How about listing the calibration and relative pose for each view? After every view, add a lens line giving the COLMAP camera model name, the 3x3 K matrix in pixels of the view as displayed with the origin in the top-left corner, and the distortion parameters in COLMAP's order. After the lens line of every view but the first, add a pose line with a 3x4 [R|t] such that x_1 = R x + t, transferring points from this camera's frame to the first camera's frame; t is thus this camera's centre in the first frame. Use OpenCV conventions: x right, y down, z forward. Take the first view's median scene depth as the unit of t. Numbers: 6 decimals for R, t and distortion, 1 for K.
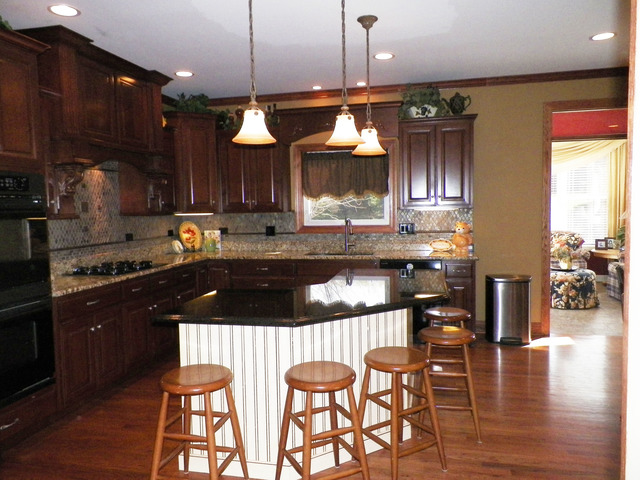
lens RADIAL K [[480.2, 0, 318.2], [0, 480.2, 239.5], [0, 0, 1]] dist [-0.011565, -0.010640]
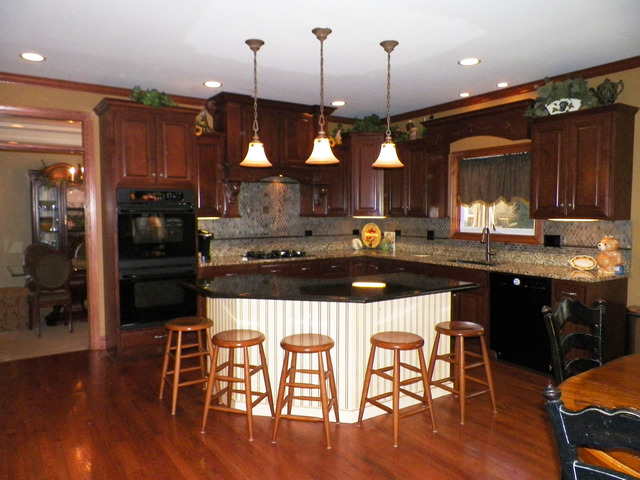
lens RADIAL K [[480.2, 0, 319.5], [0, 480.2, 237.0], [0, 0, 1]] dist [-0.011565, -0.010640]
pose [[0.715129, 0.058620, -0.696531, 0.582700], [-0.061423, 0.997893, 0.020919, -0.025729], [0.696289, 0.027823, 0.717222, 0.090513]]
